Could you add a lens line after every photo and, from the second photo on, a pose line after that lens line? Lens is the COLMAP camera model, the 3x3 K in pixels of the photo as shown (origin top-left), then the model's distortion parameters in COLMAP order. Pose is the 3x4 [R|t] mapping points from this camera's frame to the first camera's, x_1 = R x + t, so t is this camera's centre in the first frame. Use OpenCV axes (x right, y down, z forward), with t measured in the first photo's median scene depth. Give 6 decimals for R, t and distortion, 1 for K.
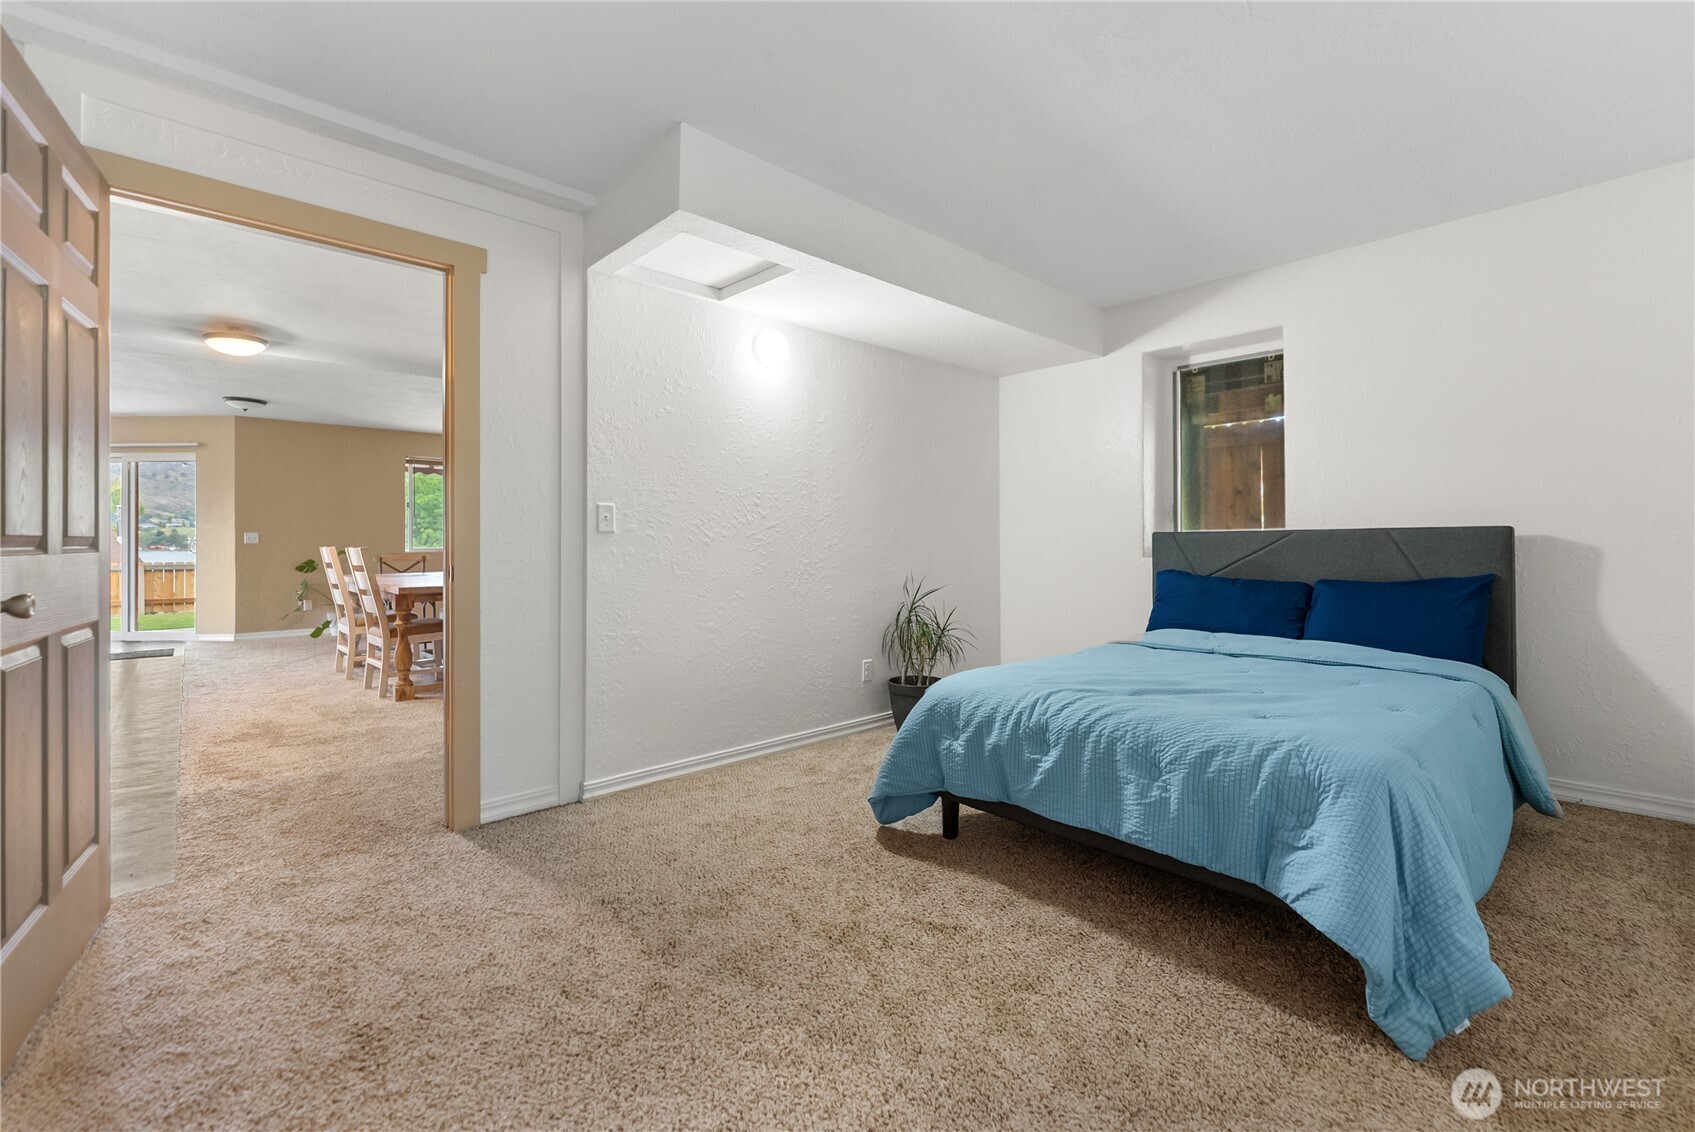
lens RADIAL K [[714.9, 0, 840.2], [0, 714.9, 550.6], [0, 0, 1]] dist [0.001251, 0.000160]
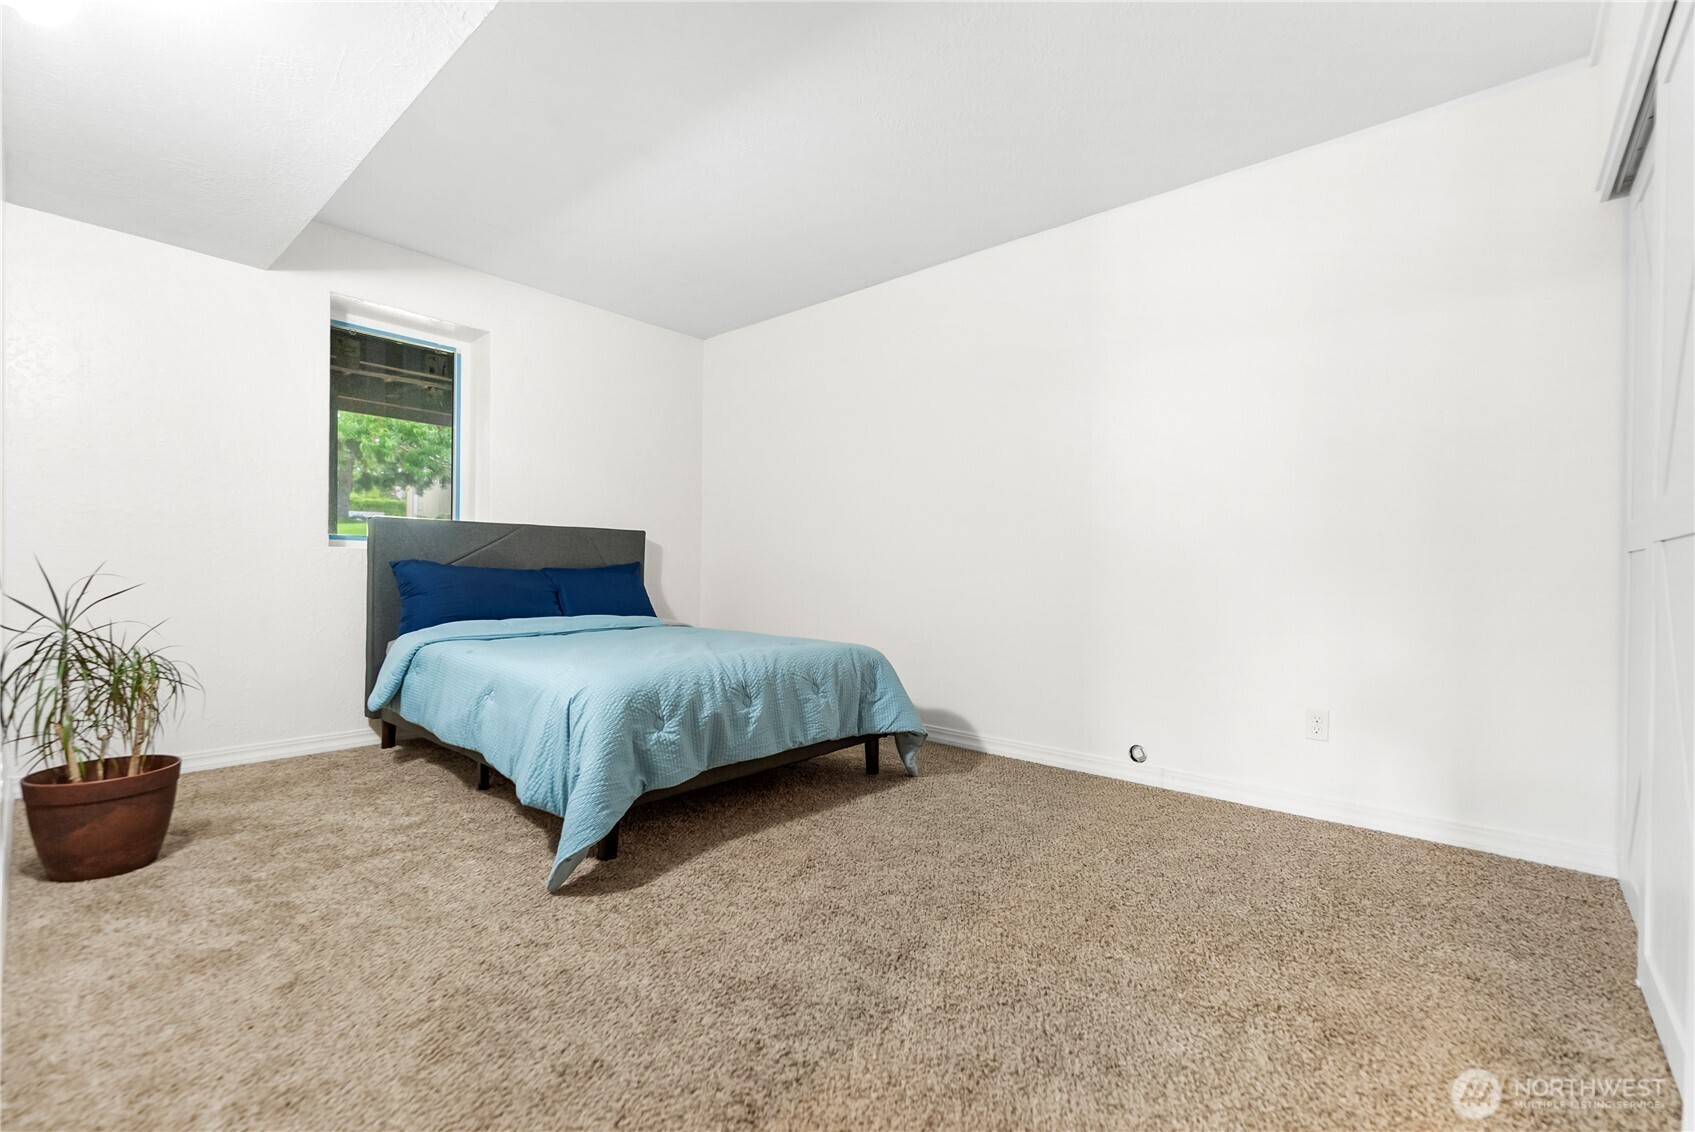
lens RADIAL K [[735.4, 0, 839.5], [0, 735.4, 575.8], [0, 0, 1]] dist [0.000402, 0.000072]
pose [[-0.116061, -0.005139, 0.993229, -0.807431], [-0.004183, 0.999980, 0.004685, 0.062171], [-0.993233, -0.003611, -0.116080, 0.890402]]
